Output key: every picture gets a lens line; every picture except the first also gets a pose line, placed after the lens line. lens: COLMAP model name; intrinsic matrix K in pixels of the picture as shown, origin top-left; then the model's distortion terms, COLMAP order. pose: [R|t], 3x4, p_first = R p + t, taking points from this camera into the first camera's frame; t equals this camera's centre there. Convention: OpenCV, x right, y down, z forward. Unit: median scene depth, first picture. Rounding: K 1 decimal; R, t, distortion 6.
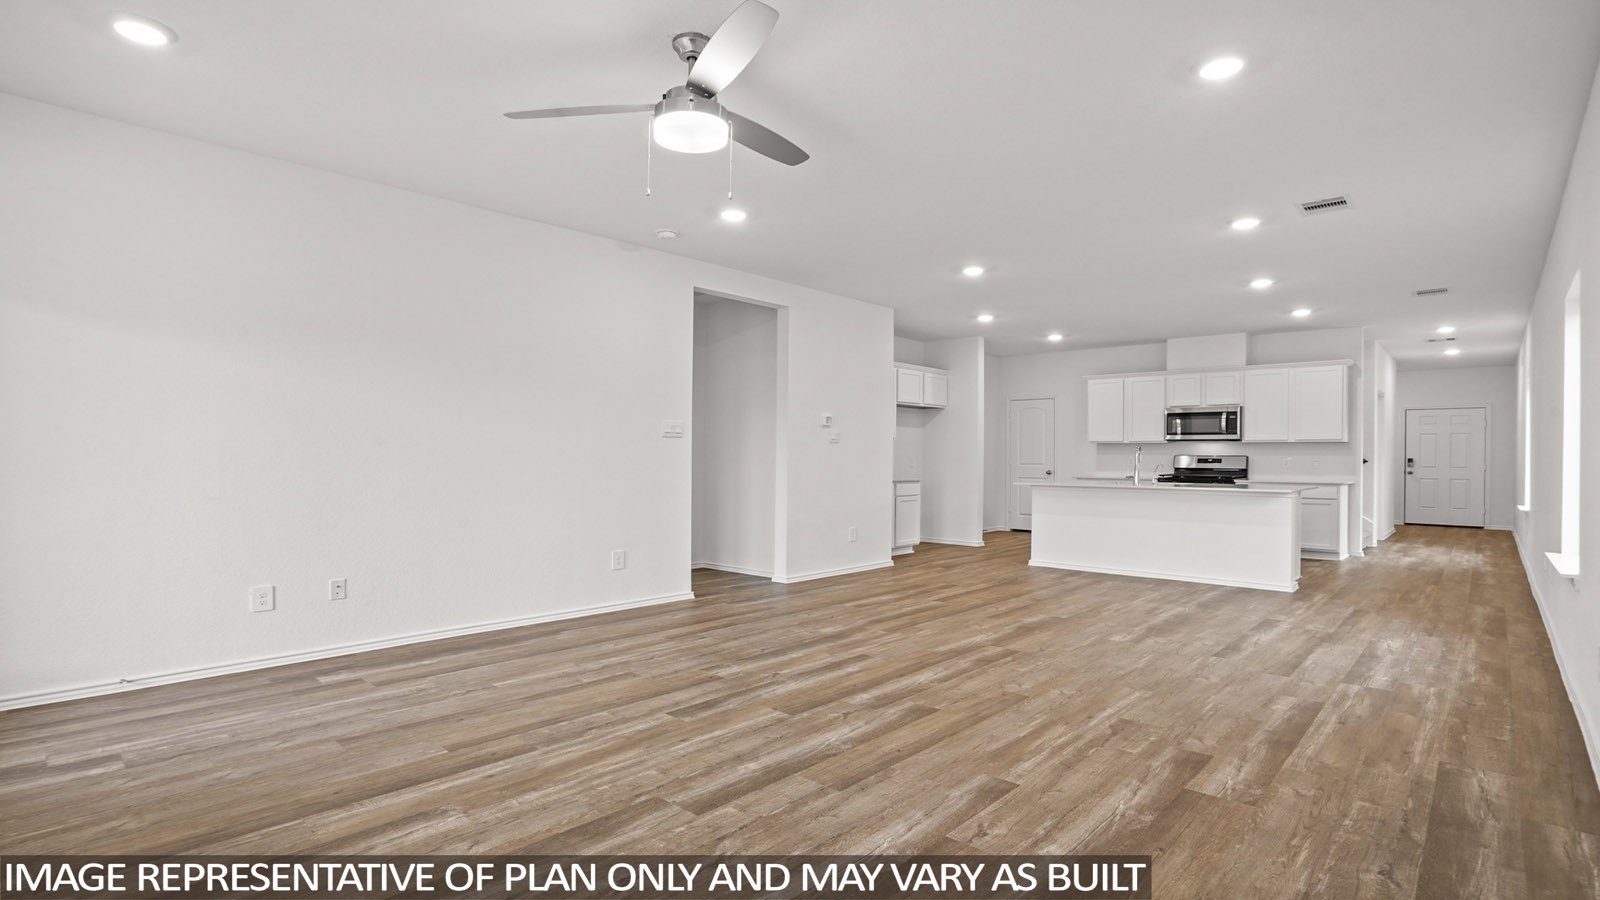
lens RADIAL K [[749.1, 0, 809.5], [0, 749.1, 453.6], [0, 0, 1]] dist [-0.047856, 0.000190]
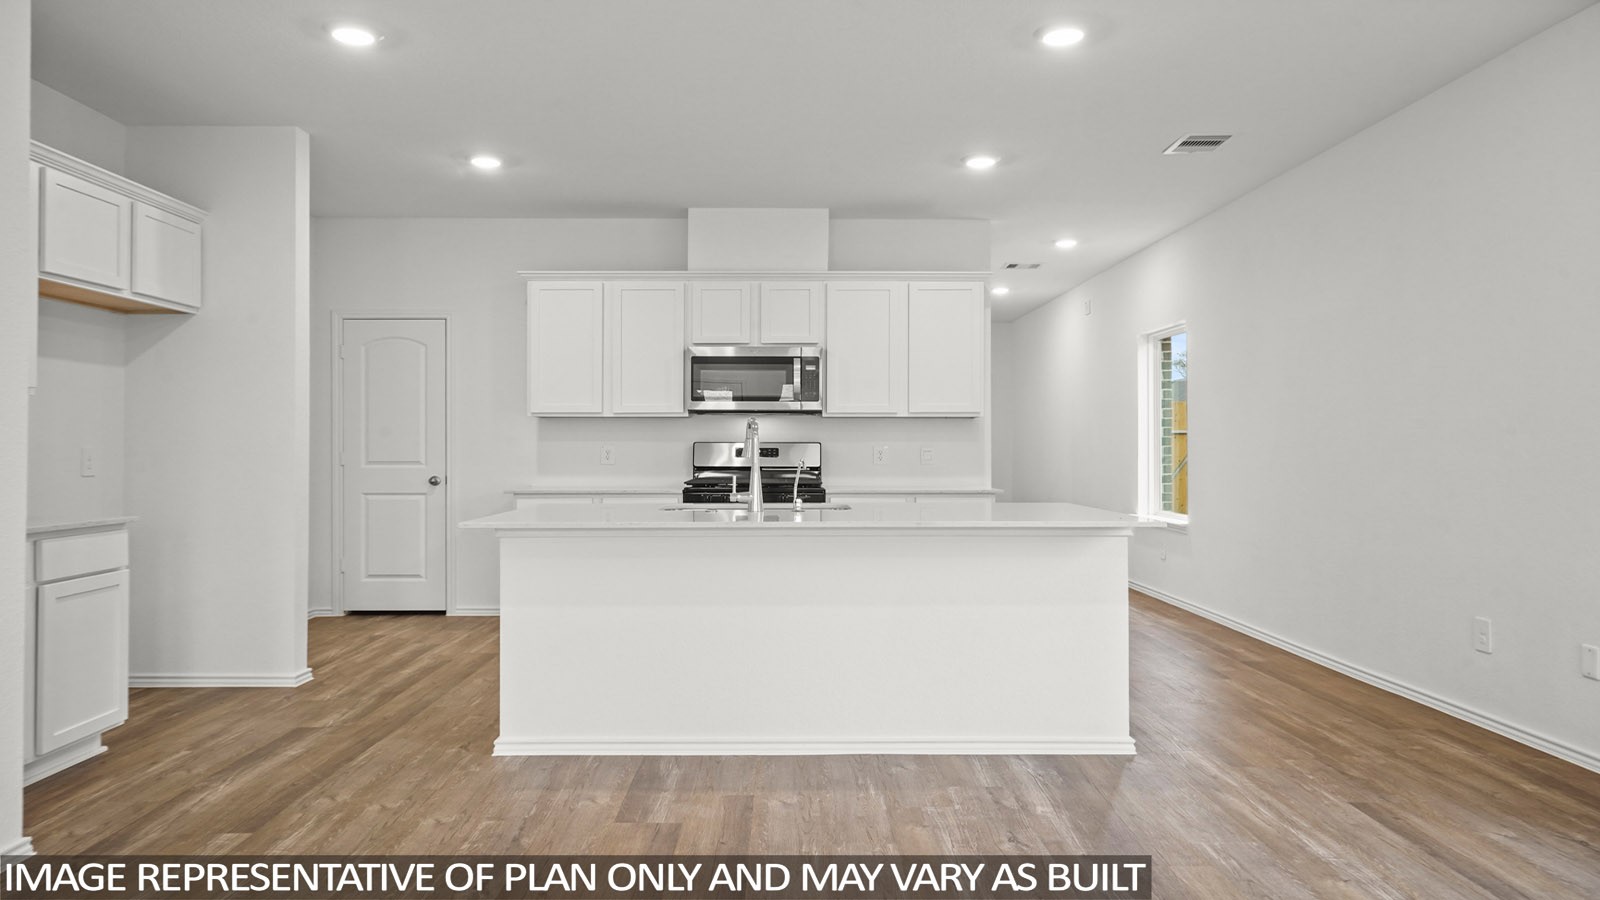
lens RADIAL K [[1114.6, 0, 791.3], [0, 1114.6, 446.0], [0, 0, 1]] dist [-0.007804, -0.001327]
pose [[0.752898, -0.006280, 0.658107, 0.048904], [0.003902, 0.999979, 0.005078, 0.001792], [-0.658125, -0.001255, 0.752907, 0.456370]]
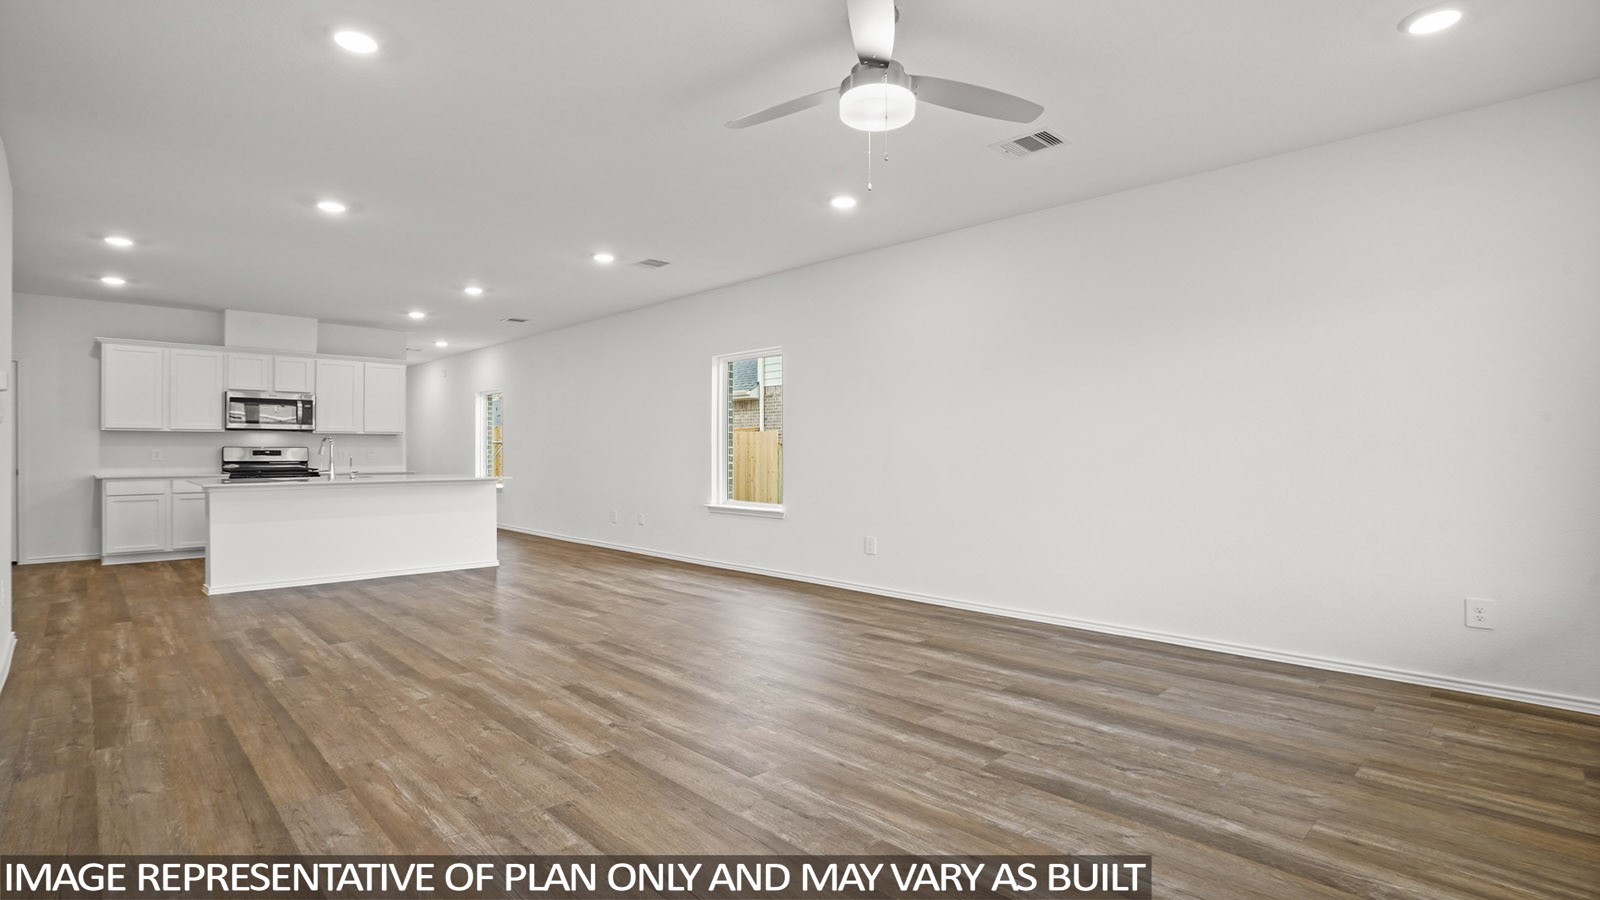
lens RADIAL K [[749.1, 0, 809.5], [0, 749.1, 453.6], [0, 0, 1]] dist [-0.047856, 0.000190]
pose [[0.071364, -0.010329, 0.997397, -0.349009], [-0.002733, 0.999941, 0.010551, -0.000362], [-0.997447, -0.003479, 0.071332, 0.318621]]
